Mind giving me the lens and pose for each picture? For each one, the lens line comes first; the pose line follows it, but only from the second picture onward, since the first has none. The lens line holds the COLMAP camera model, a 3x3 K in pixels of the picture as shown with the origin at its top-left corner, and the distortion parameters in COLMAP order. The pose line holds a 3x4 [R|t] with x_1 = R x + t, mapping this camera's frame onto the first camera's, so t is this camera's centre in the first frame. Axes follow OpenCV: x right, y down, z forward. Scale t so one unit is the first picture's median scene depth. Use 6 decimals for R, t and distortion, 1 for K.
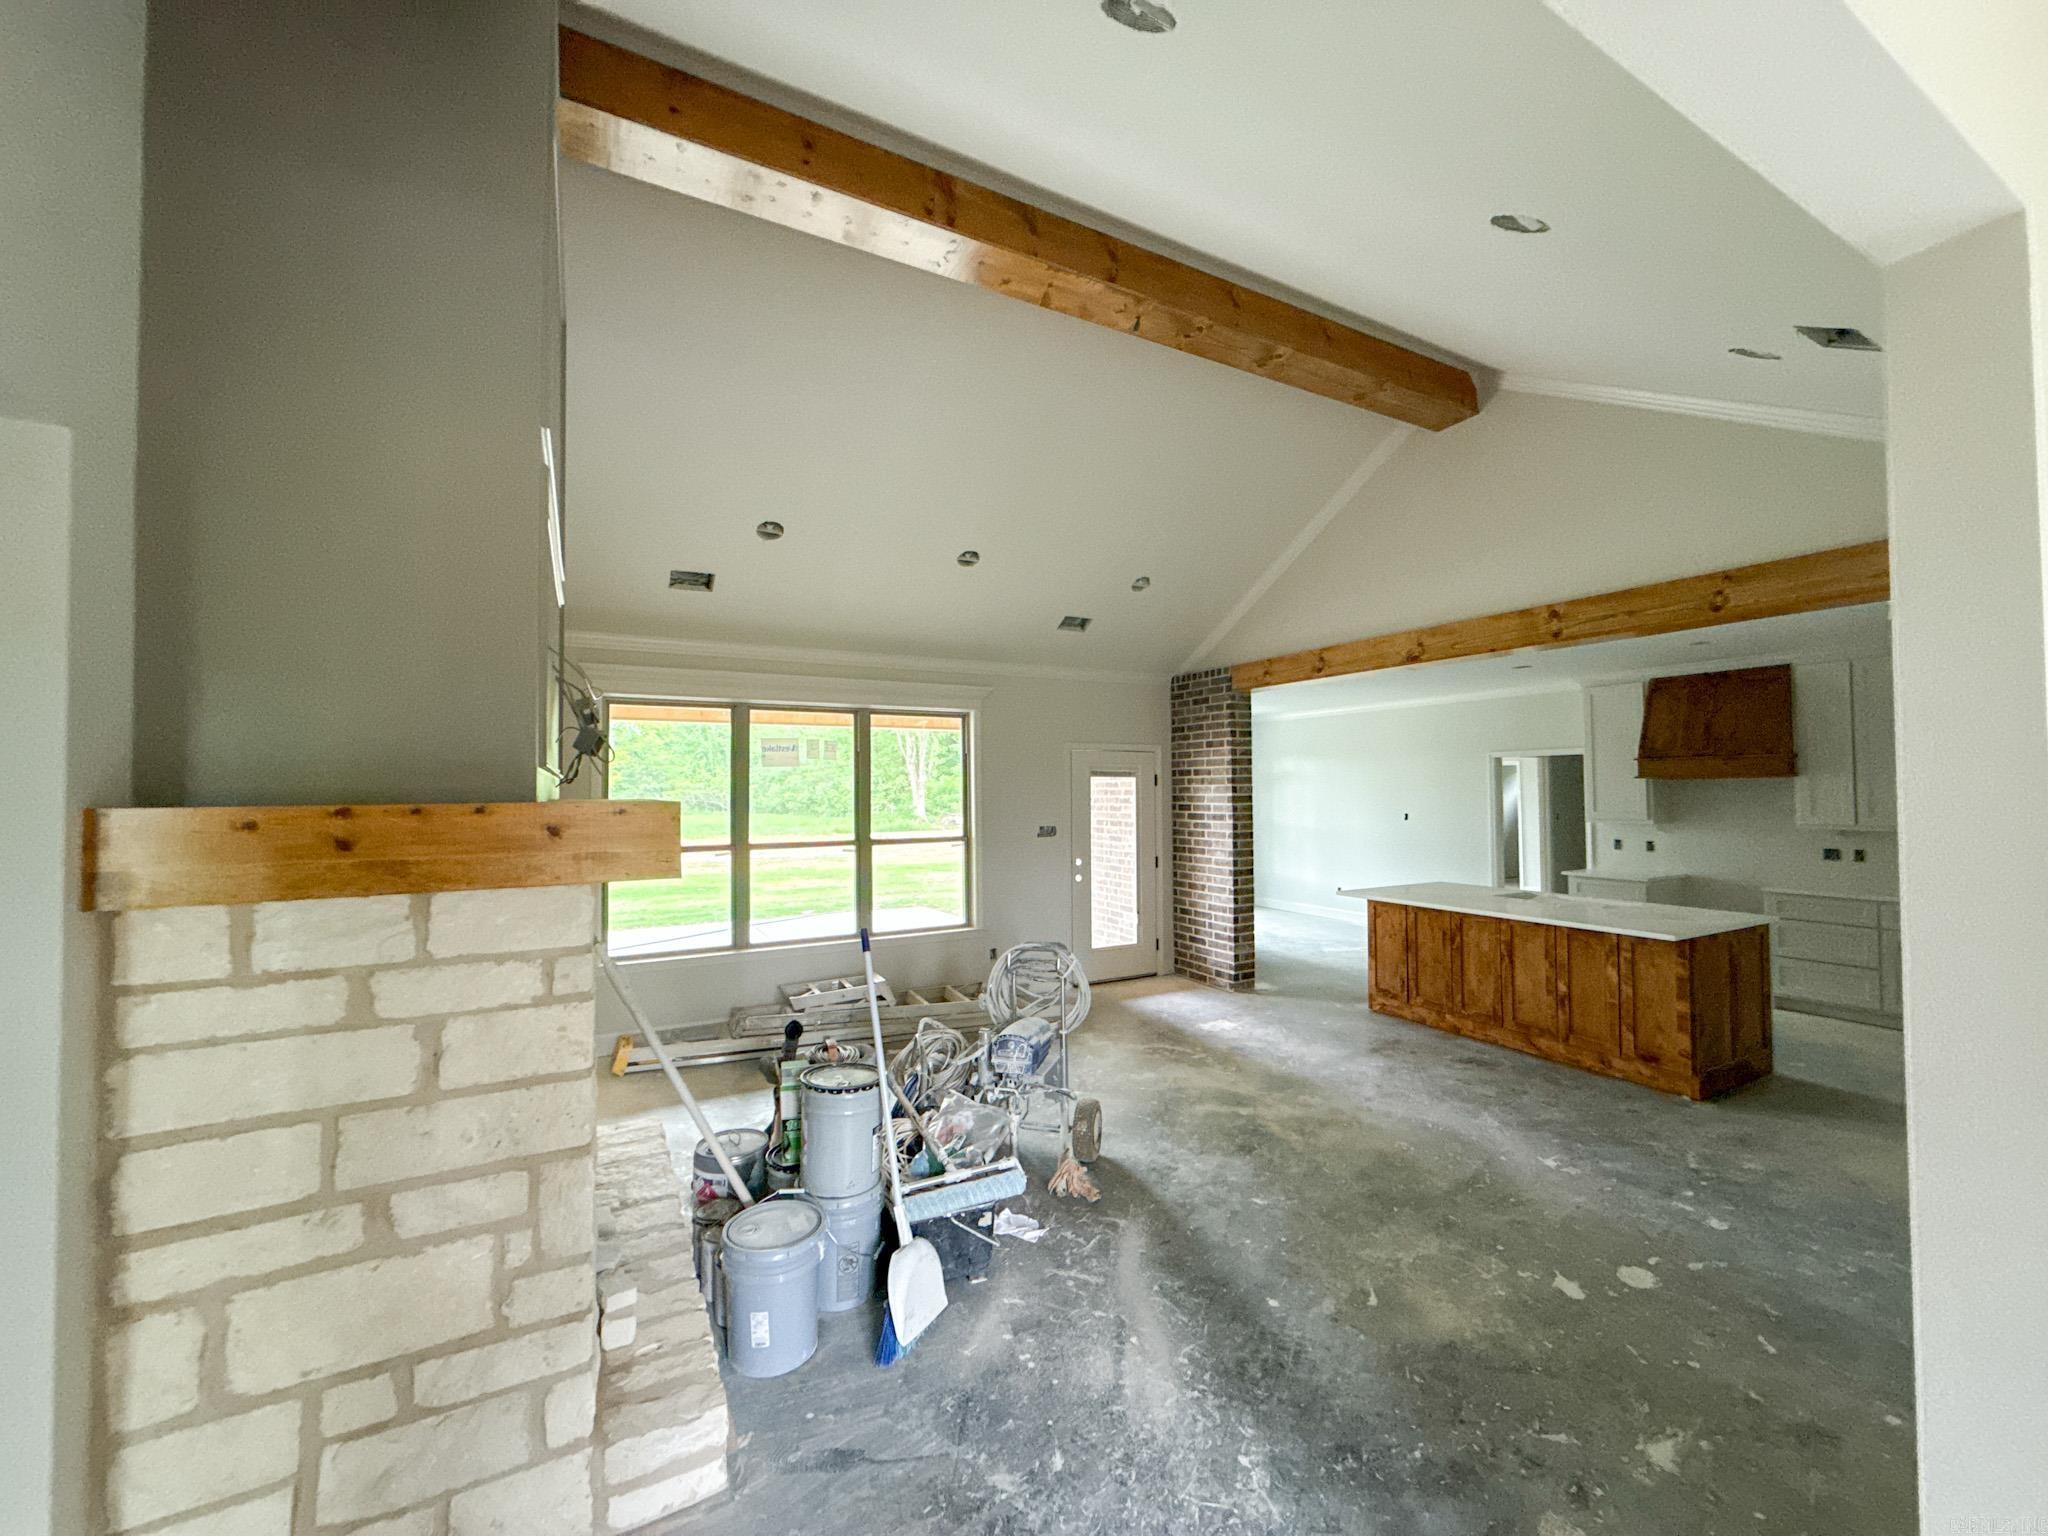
lens RADIAL K [[817.4, 0, 1024.8], [0, 817.4, 768.2], [0, 0, 1]] dist [-0.000117, 0.000693]
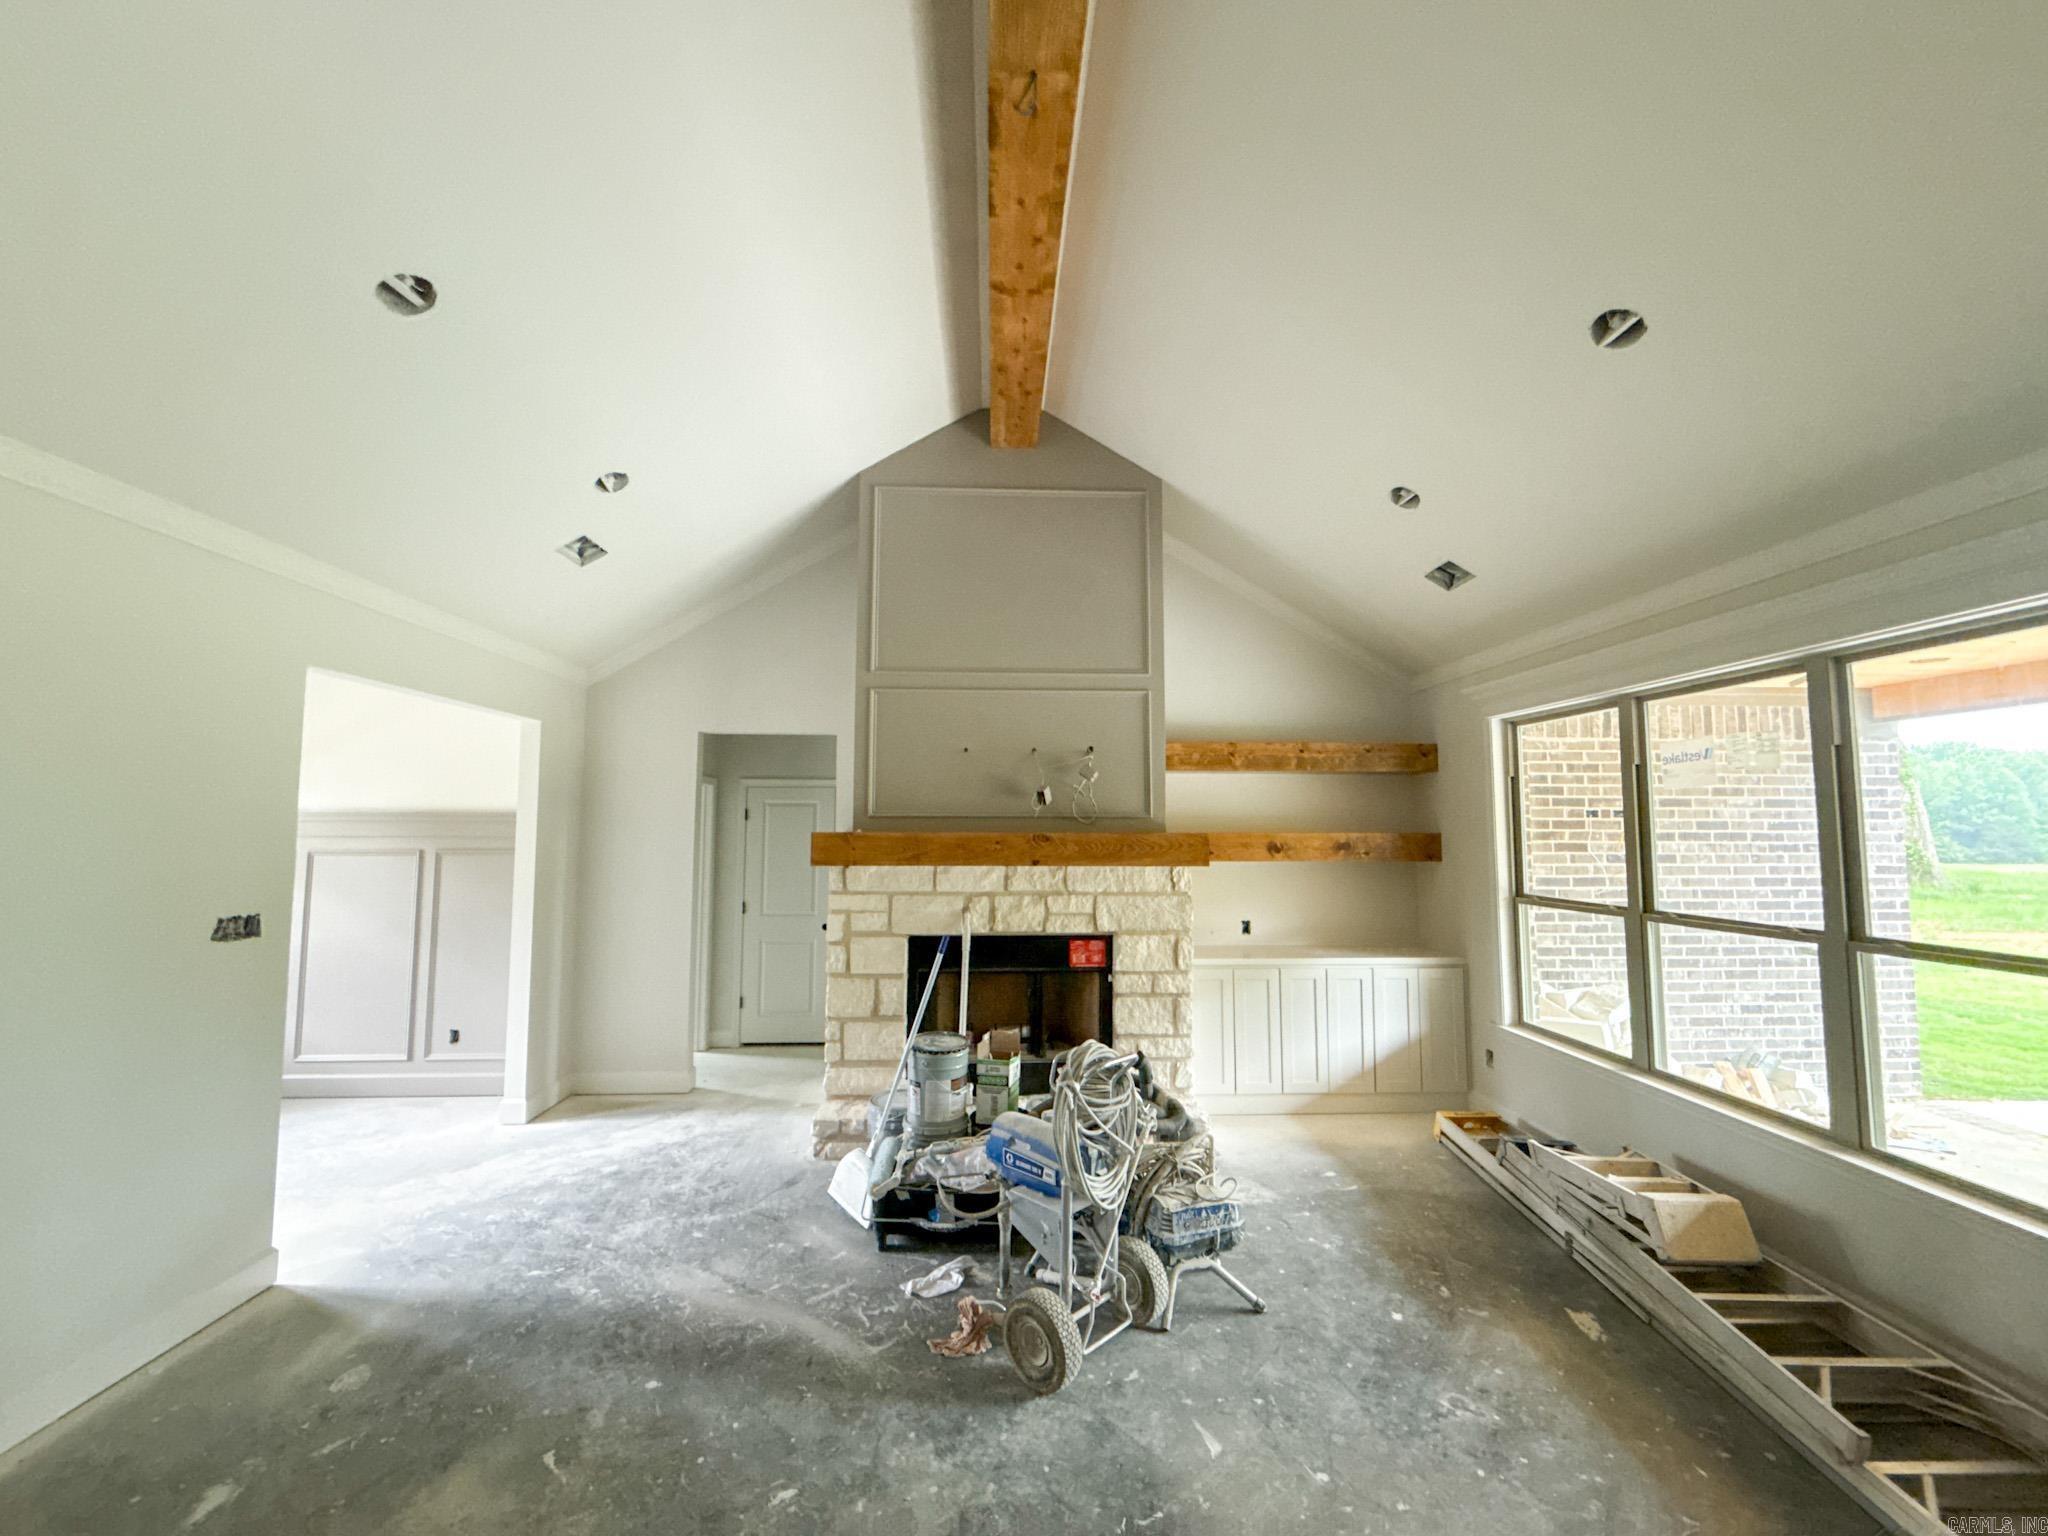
lens RADIAL K [[817.4, 0, 1021.8], [0, 817.4, 765.4], [0, 0, 1]] dist [-0.000117, 0.000693]
pose [[-0.442506, -0.062314, -0.894598, 0.510105], [0.025807, 0.996285, -0.082163, 0.020945], [0.896394, -0.059444, -0.439254, 0.938115]]
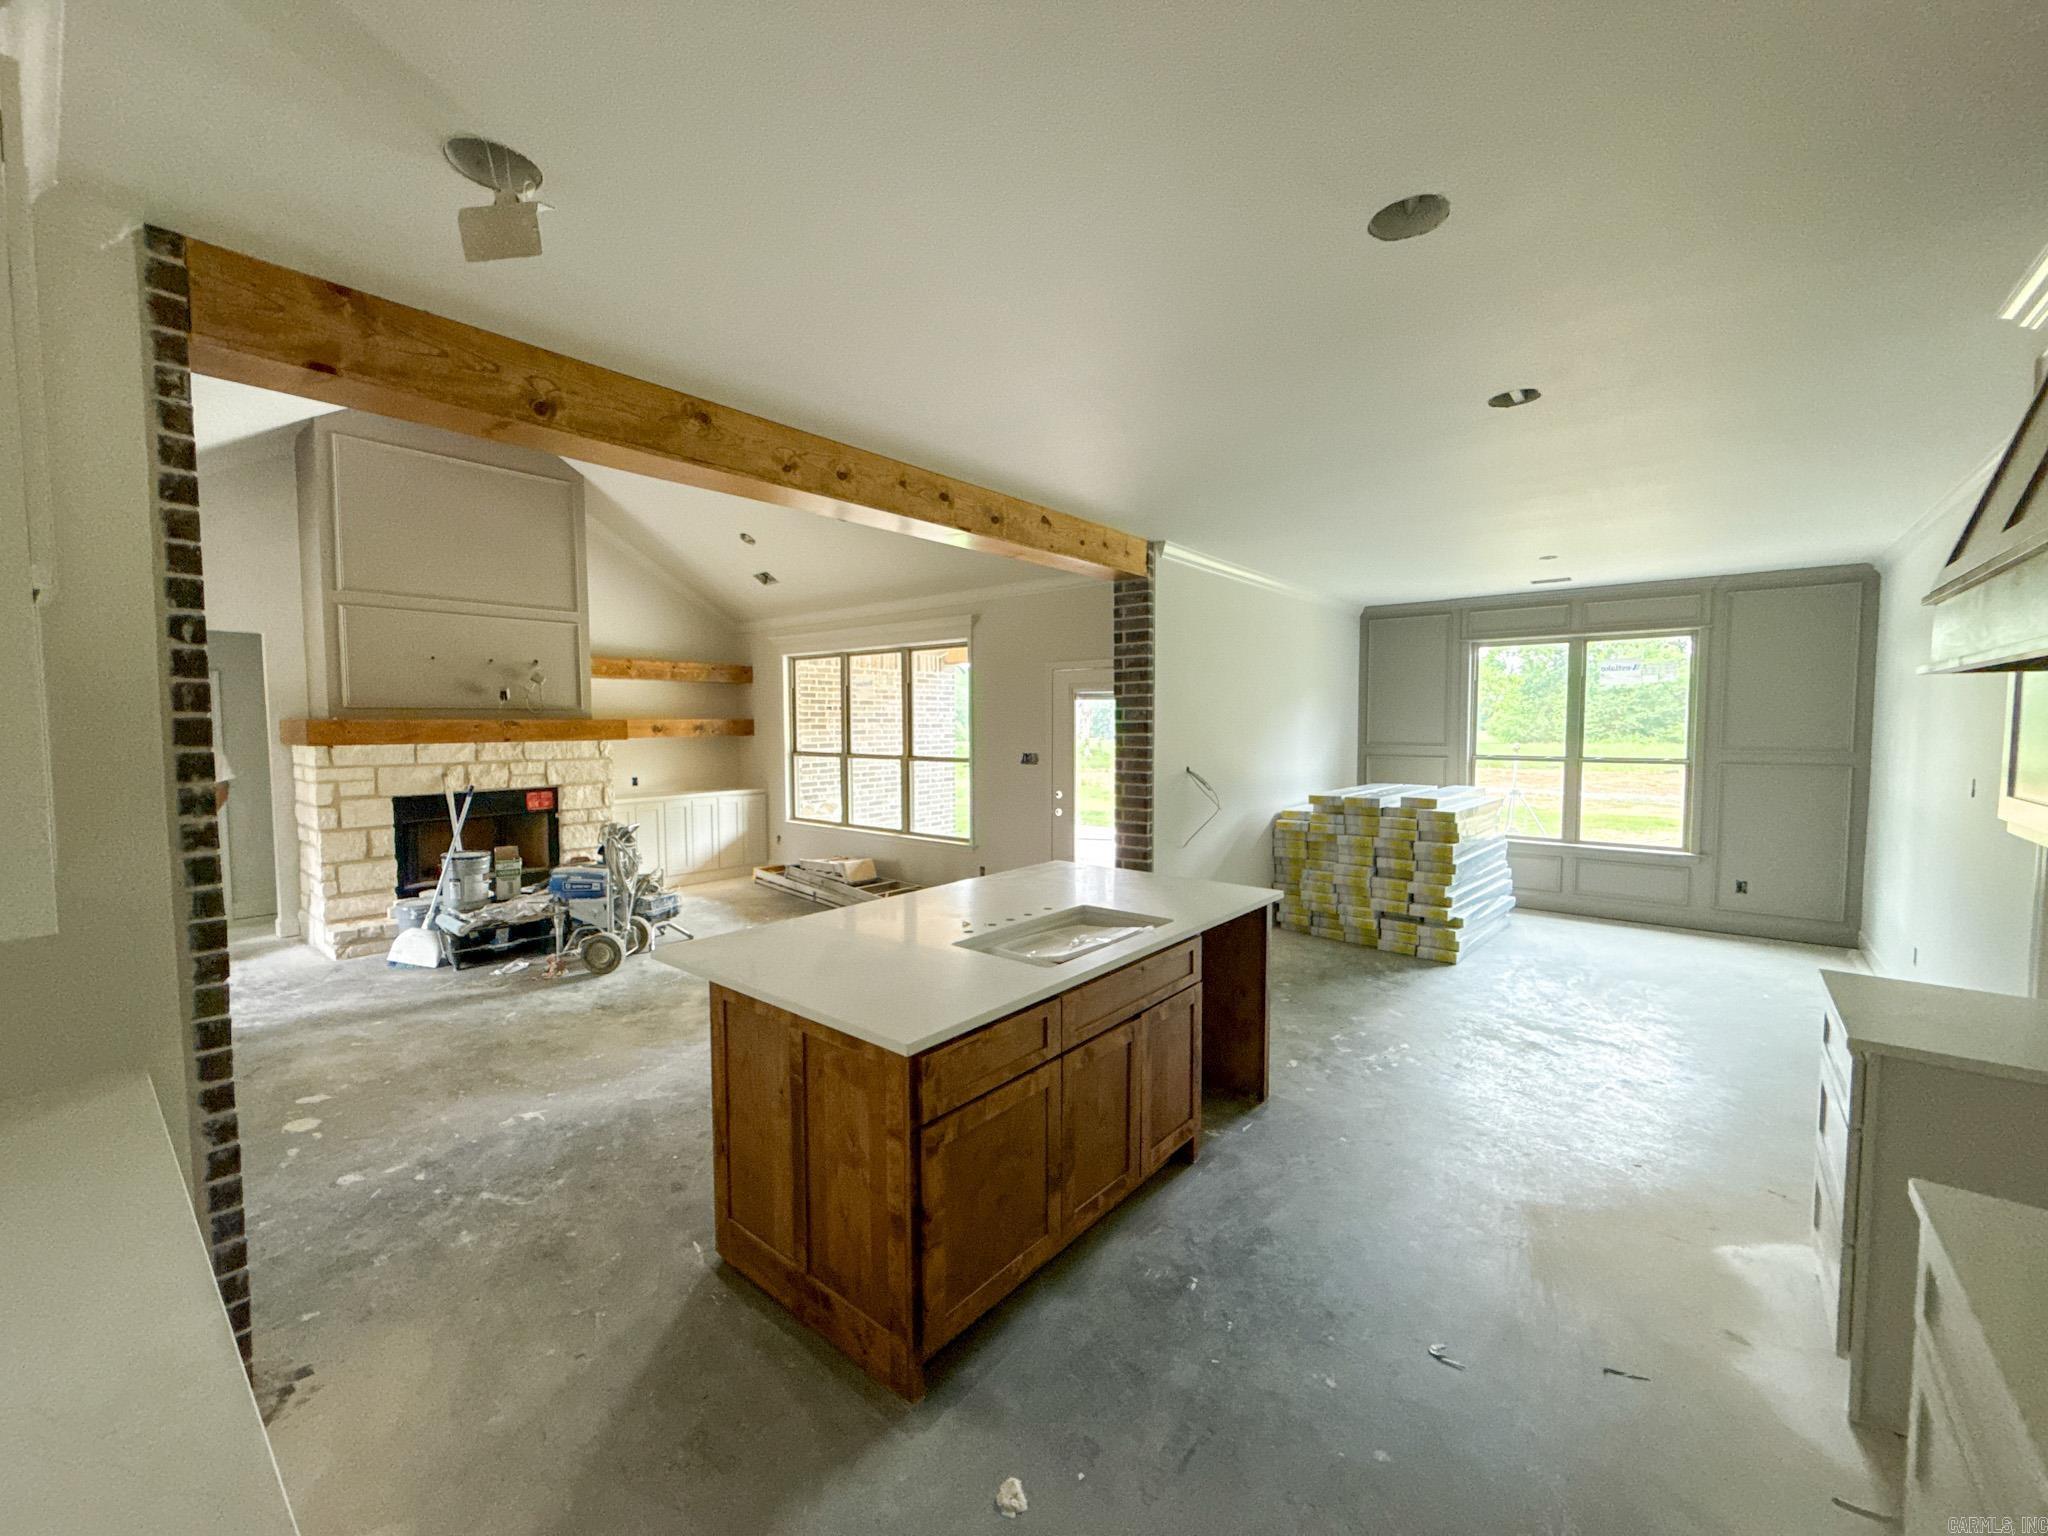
lens RADIAL K [[817.4, 0, 1022.8], [0, 817.4, 768.4], [0, 0, 1]] dist [-0.000117, 0.000693]
pose [[0.370441, 0.061939, -0.926789, 1.188911], [0.025612, 0.996714, 0.076850, 0.020036], [0.928503, -0.052205, 0.367637, 0.841608]]
